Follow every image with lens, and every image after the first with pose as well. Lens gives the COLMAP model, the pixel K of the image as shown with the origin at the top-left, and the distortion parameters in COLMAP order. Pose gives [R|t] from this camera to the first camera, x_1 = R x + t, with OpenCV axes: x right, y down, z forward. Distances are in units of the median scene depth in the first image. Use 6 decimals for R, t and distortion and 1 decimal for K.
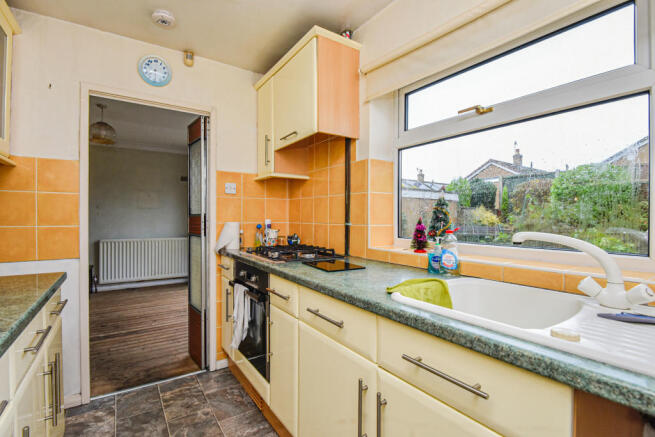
lens RADIAL K [[302.6, 0, 327.3], [0, 302.6, 219.2], [0, 0, 1]] dist [-0.016792, -0.001459]
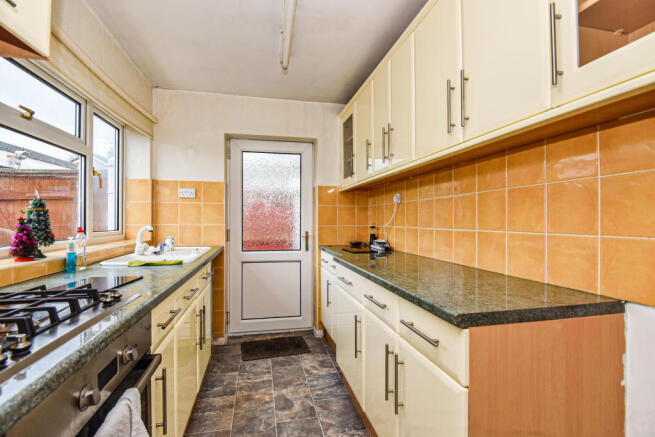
lens RADIAL K [[302.6, 0, 327.7], [0, 302.6, 217.9], [0, 0, 1]] dist [-0.016792, -0.001459]
pose [[-0.926917, 0.003821, 0.375247, -1.212423], [0.002631, 0.999990, -0.003685, -0.004815], [-0.375257, -0.002428, -0.926918, 2.028144]]
